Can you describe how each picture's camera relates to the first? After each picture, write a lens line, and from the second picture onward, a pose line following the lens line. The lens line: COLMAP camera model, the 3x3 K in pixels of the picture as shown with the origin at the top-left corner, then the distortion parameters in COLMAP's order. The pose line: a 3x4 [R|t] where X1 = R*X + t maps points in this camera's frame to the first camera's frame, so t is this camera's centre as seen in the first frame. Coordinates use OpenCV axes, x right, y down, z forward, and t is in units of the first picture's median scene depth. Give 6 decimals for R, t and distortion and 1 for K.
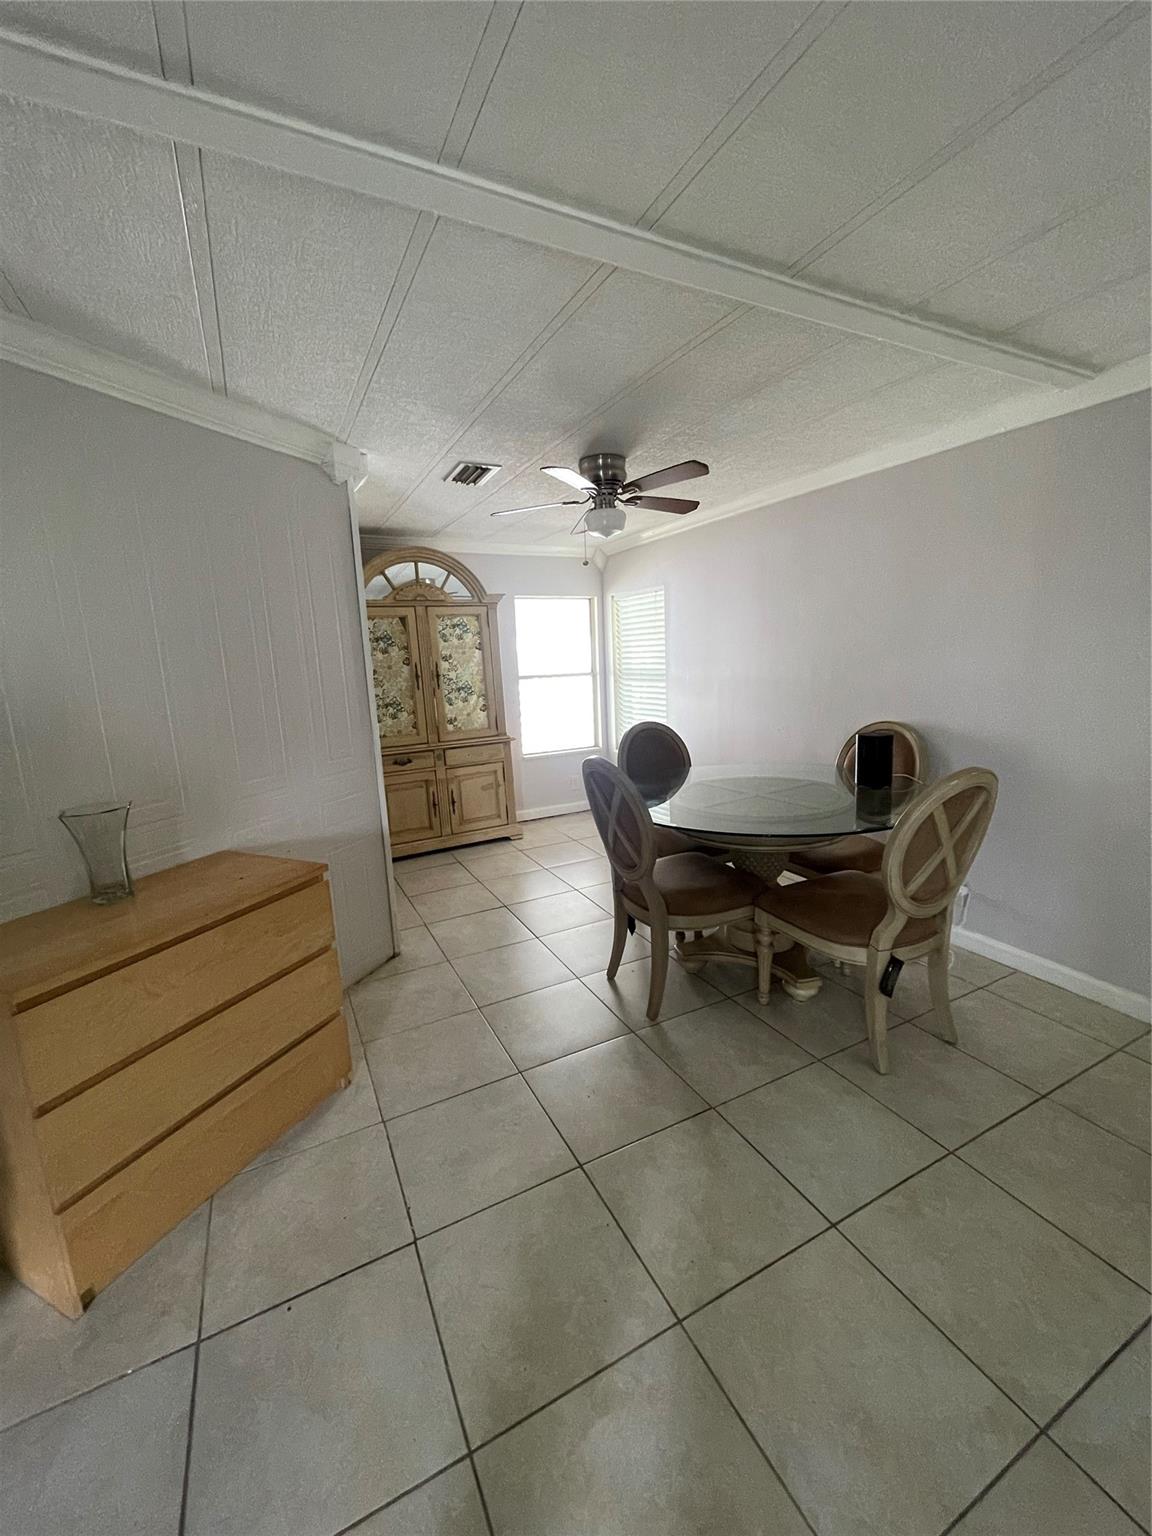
lens RADIAL K [[620.4, 0, 574.5], [0, 620.4, 761.9], [0, 0, 1]] dist [-0.001013, 0.000432]
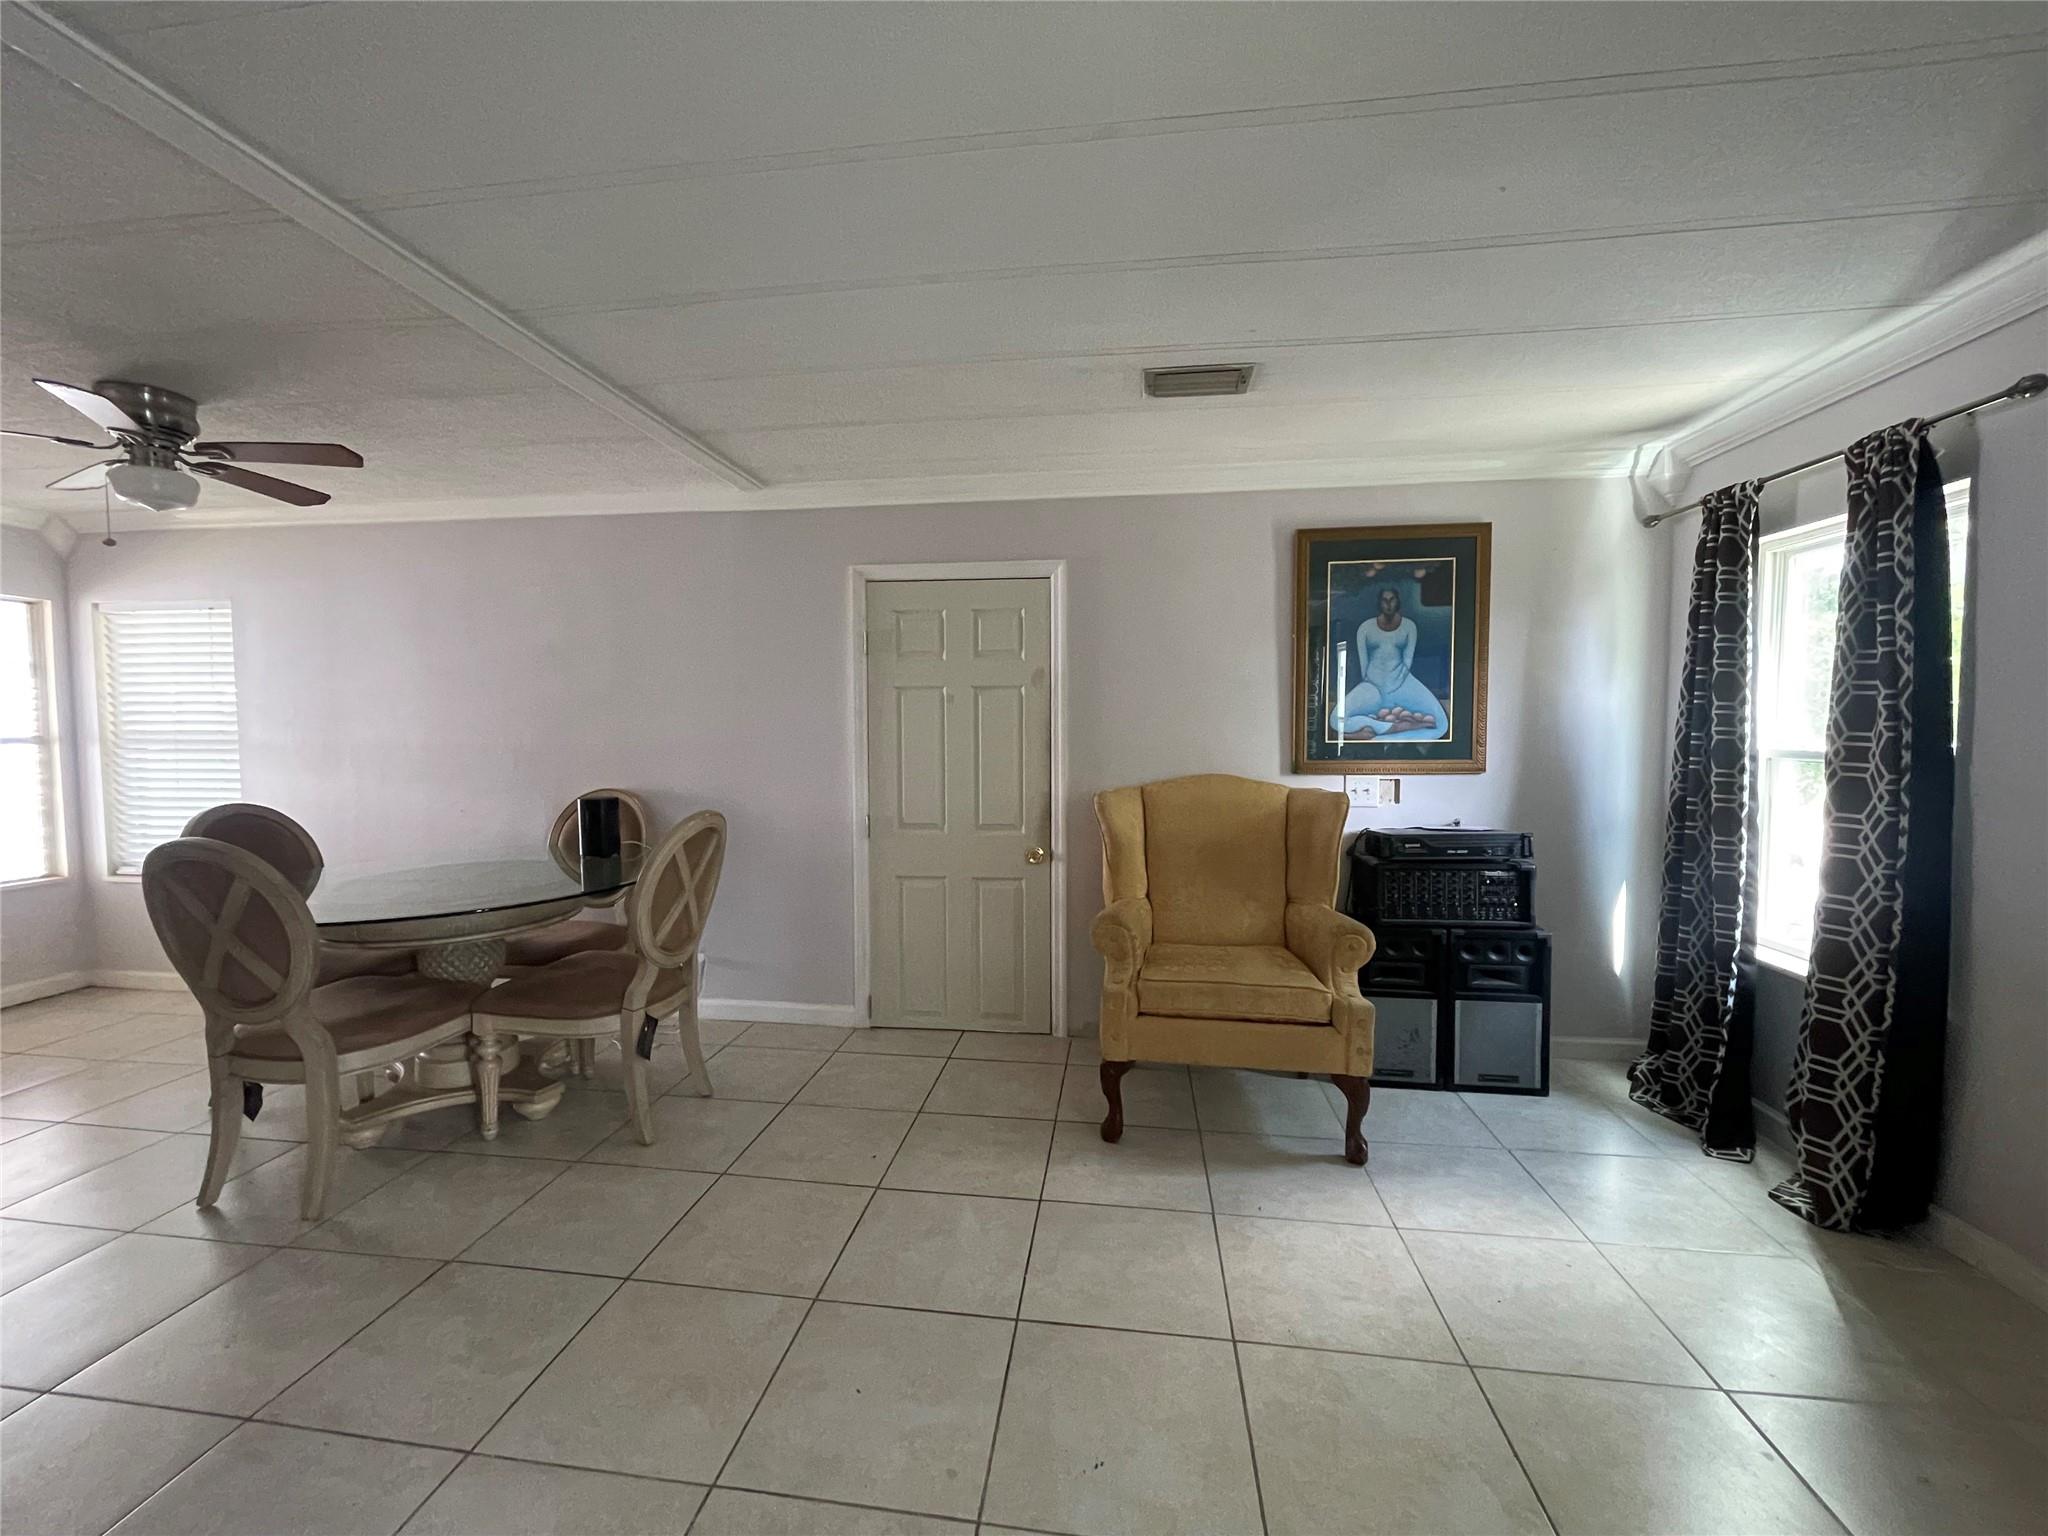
lens RADIAL K [[819.7, 0, 1015.9], [0, 819.7, 768.1], [0, 0, 1]] dist [-0.001416, 0.000442]
pose [[0.567141, -0.003670, 0.823613, -0.170310], [0.120373, 0.989622, -0.078480, 0.087846], [-0.814777, 0.143650, 0.561697, -0.188945]]
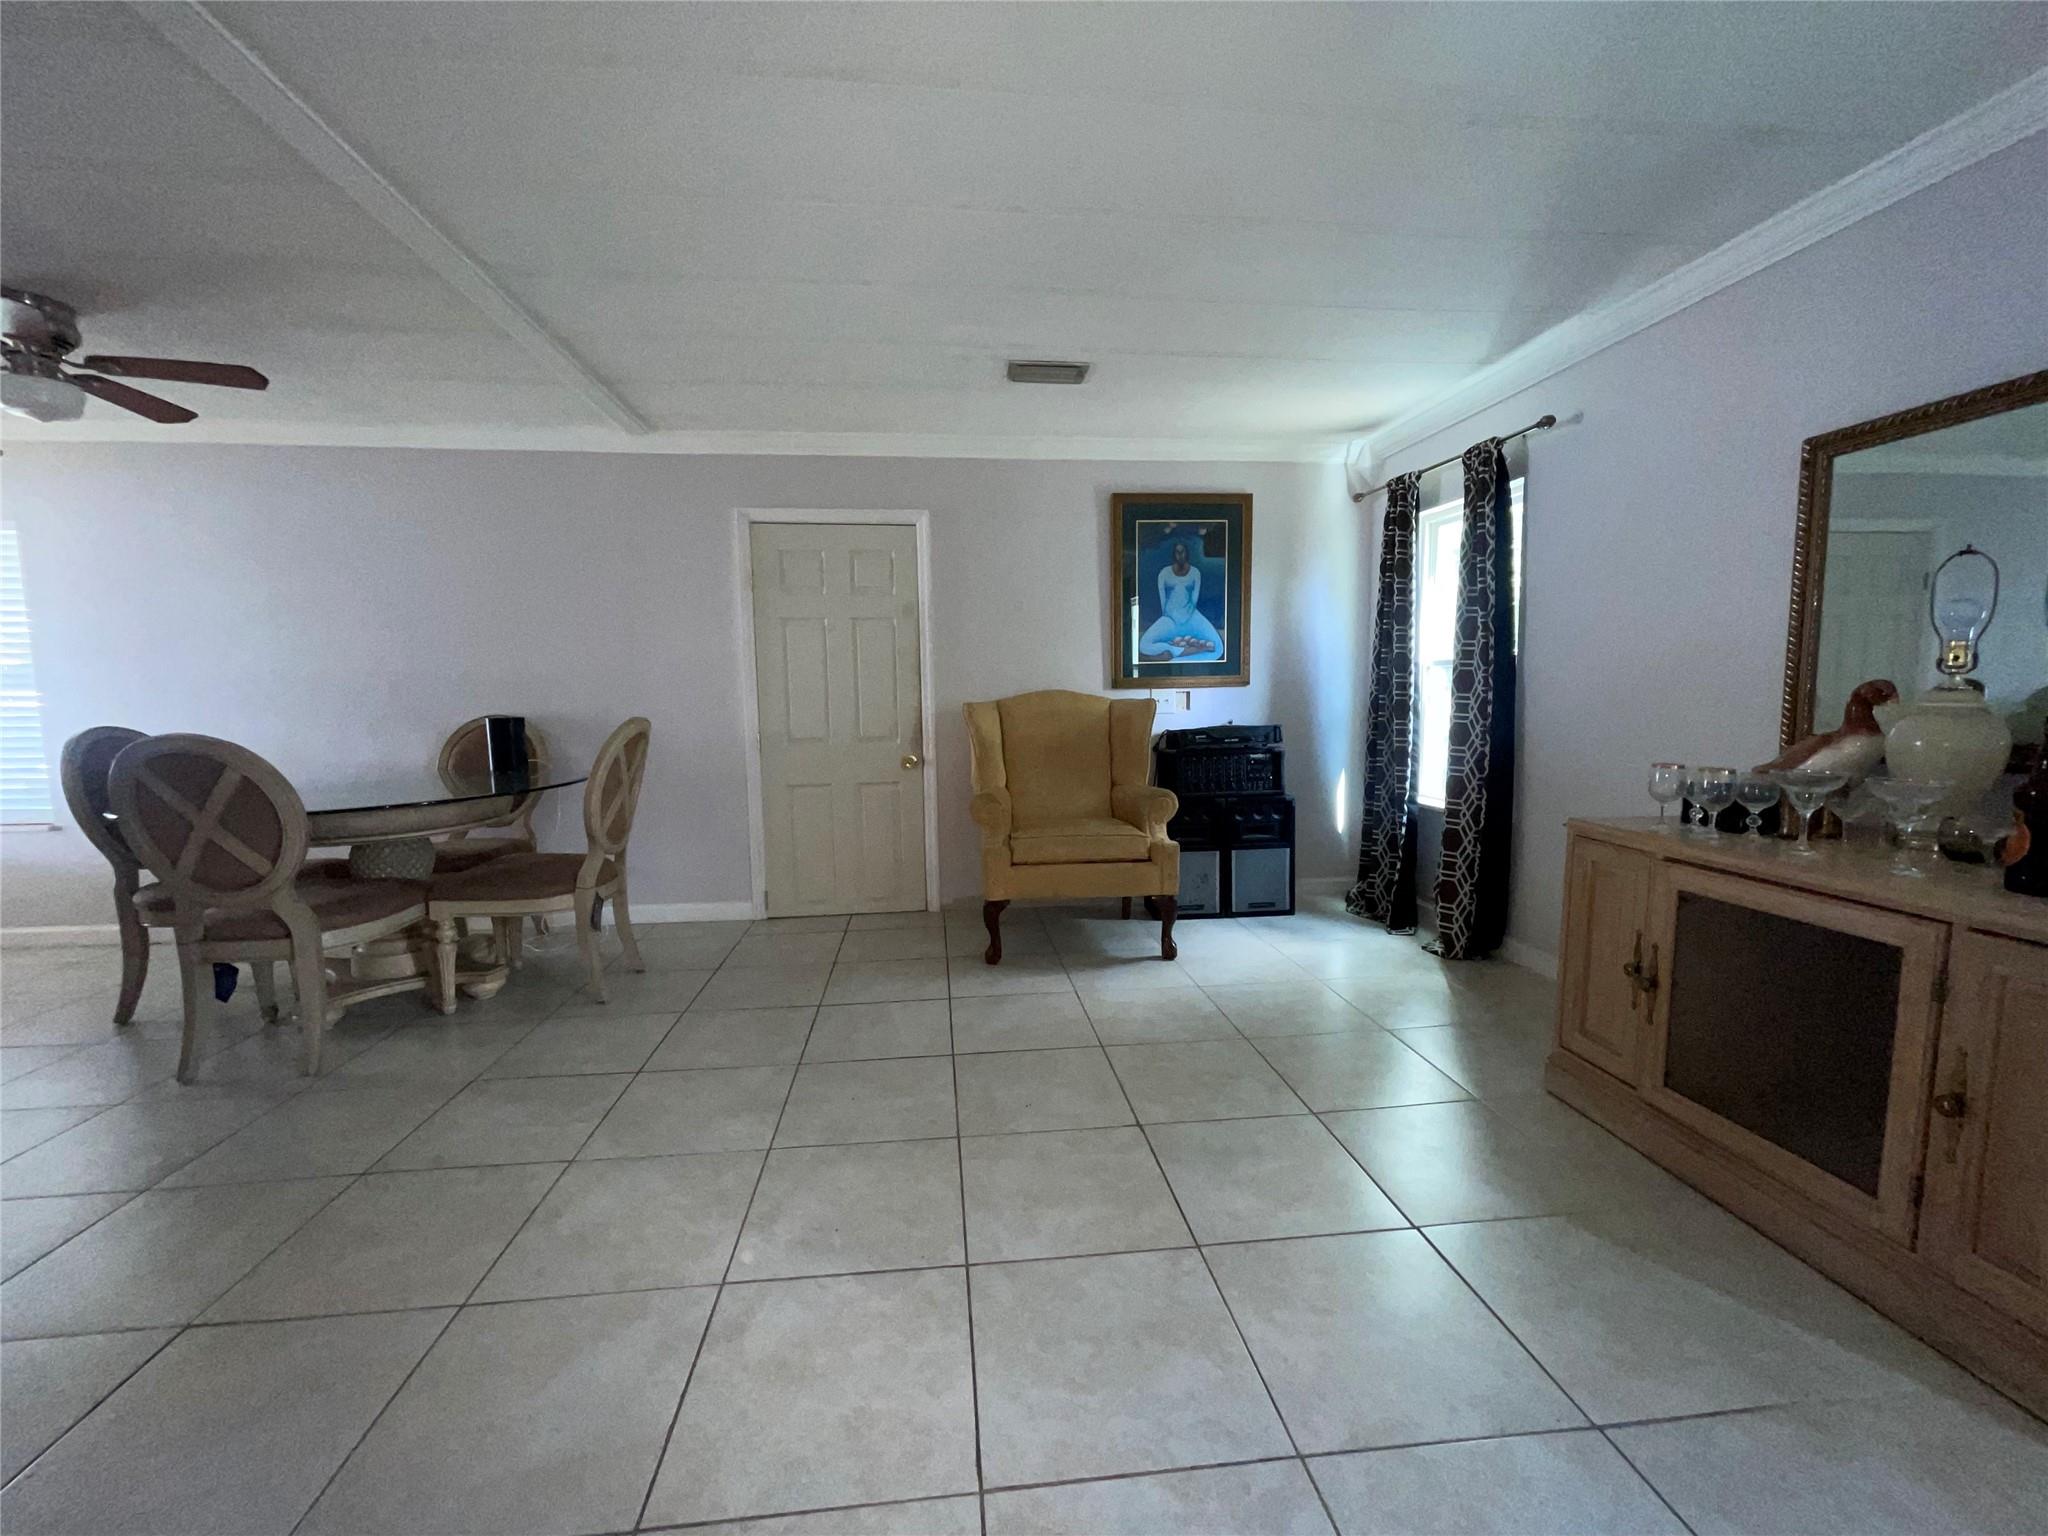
lens RADIAL K [[827.2, 0, 1014.4], [0, 827.2, 767.7], [0, 0, 1]] dist [-0.001013, 0.000432]
pose [[0.353851, -0.054833, 0.933693, -0.486095], [0.159727, 0.987158, -0.002561, 0.179372], [-0.921562, 0.150042, 0.358065, -0.202730]]
